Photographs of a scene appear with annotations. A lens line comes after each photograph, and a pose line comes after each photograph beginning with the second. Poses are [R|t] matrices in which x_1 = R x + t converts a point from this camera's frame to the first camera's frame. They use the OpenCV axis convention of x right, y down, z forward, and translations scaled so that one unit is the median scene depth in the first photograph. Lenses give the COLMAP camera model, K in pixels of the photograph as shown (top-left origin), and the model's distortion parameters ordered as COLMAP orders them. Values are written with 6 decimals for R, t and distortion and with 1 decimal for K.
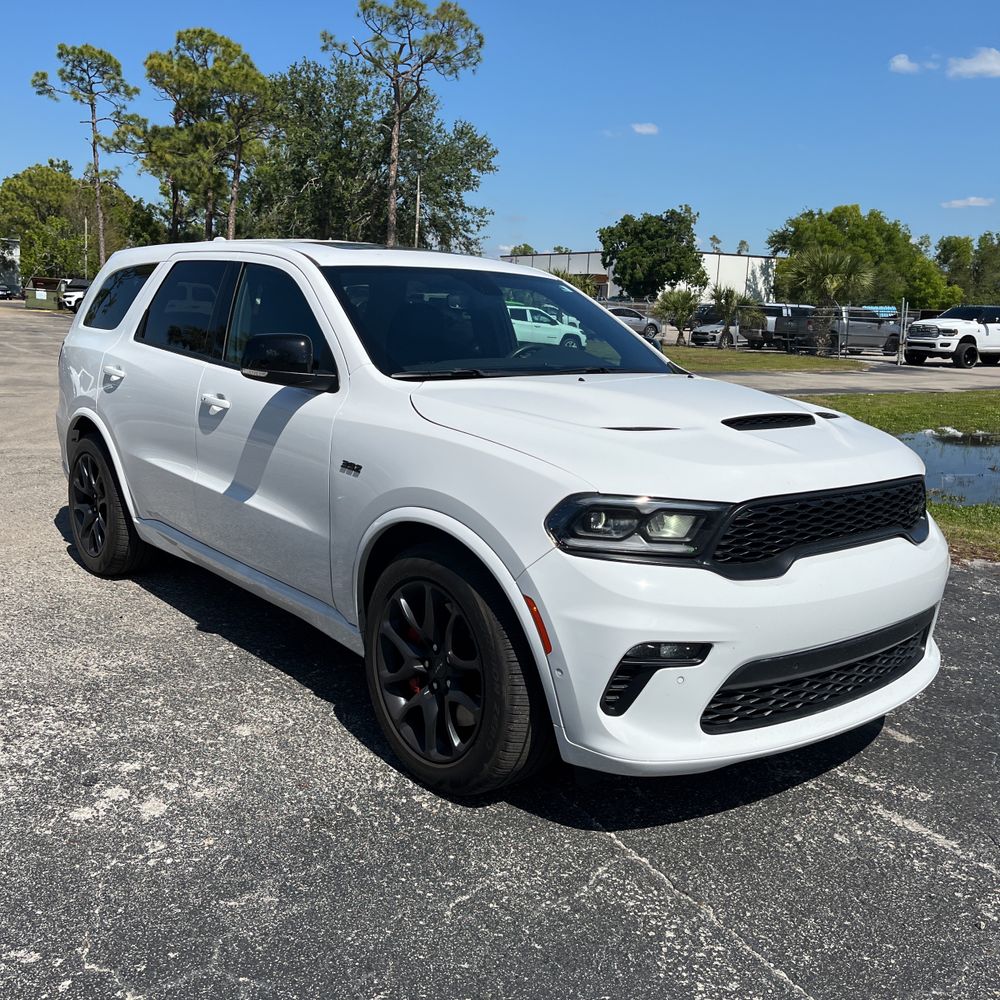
lens RADIAL K [[1008.8, 0, 493.2], [0, 1008.8, 501.7], [0, 0, 1]] dist [0.018746, 0.000000]
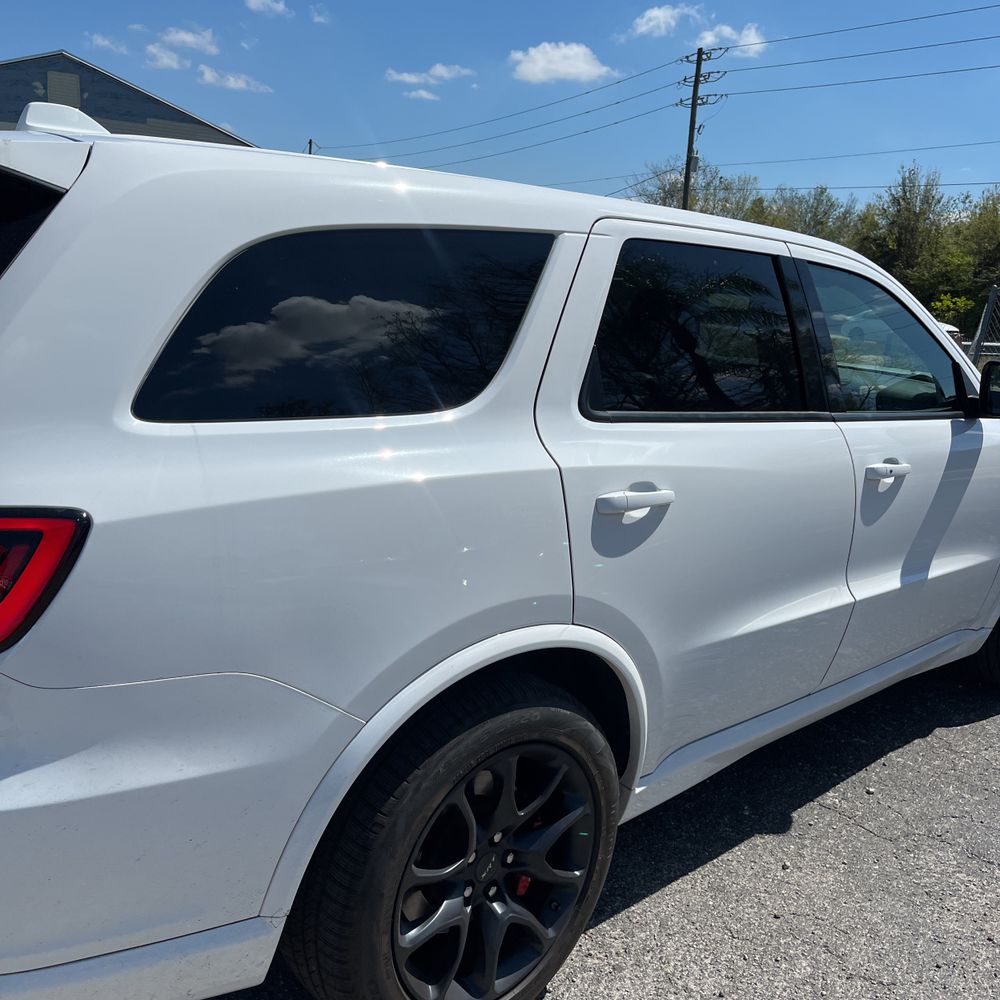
lens RADIAL K [[1008.8, 0, 480.8], [0, 1008.8, 511.6], [0, 0, 1]] dist [0.018746, 0.000000]
pose [[-0.045746, -0.259595, 0.964633, -0.959584], [0.132699, 0.955507, 0.263432, -0.298737], [-0.990100, 0.140057, -0.009262, 1.310717]]
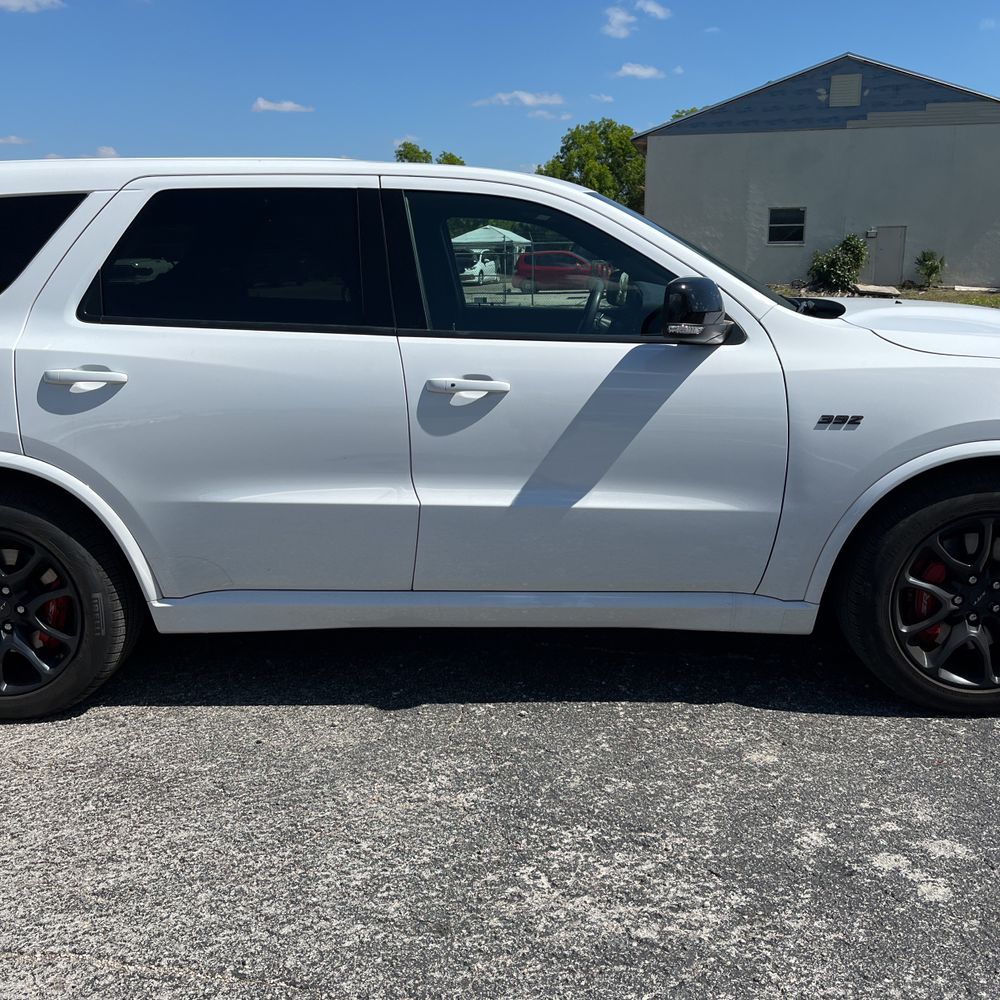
lens RADIAL K [[1008.8, 0, 505.6], [0, 1008.8, 508.0], [0, 0, 1]] dist [0.018746, 0.000000]
pose [[0.655258, -0.222768, 0.721811, -0.812422], [0.178138, 0.974148, 0.138932, -0.110949], [-0.734101, 0.037546, 0.678002, 0.501308]]
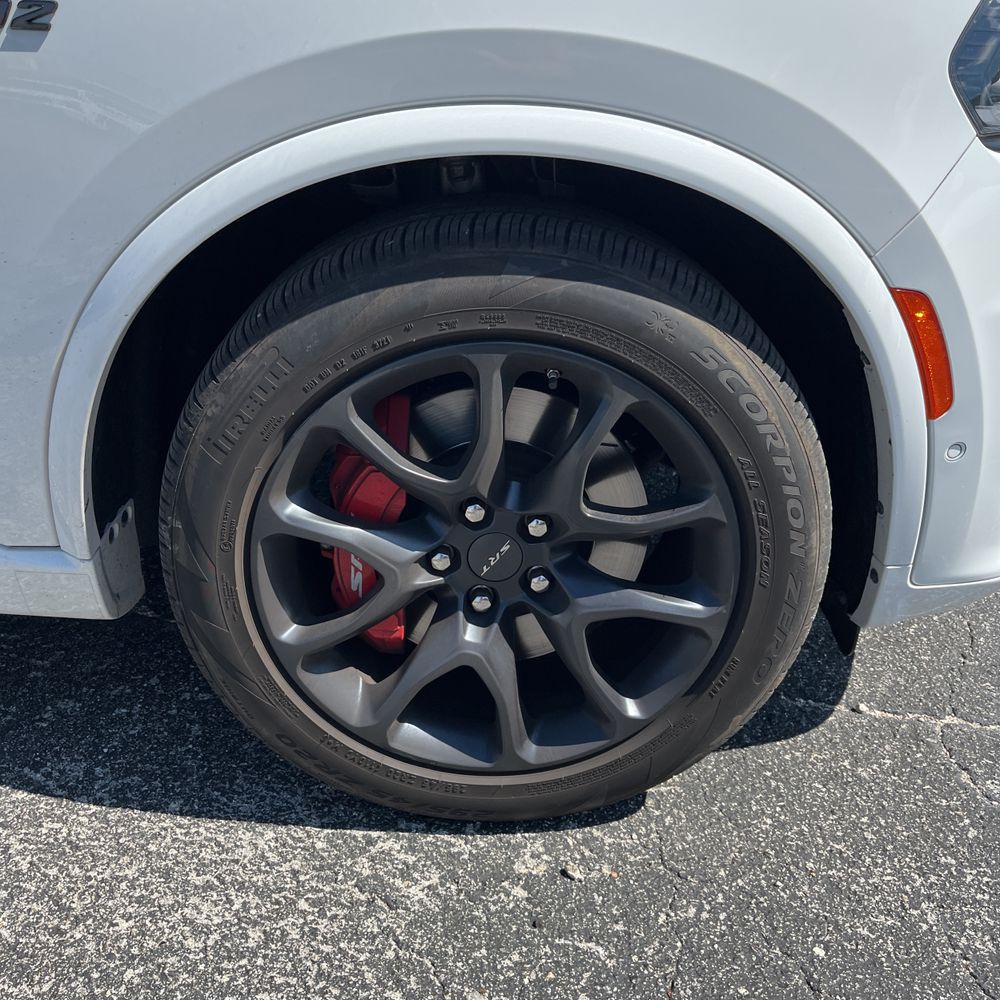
lens RADIAL K [[1008.8, 0, 477.1], [0, 1008.8, 497.0], [0, 0, 1]] dist [0.018746, 0.000000]
pose [[0.636606, -0.363280, 0.680265, -0.234540], [0.144474, 0.922661, 0.357525, 0.005039], [-0.757536, -0.129322, 0.639856, 0.581053]]
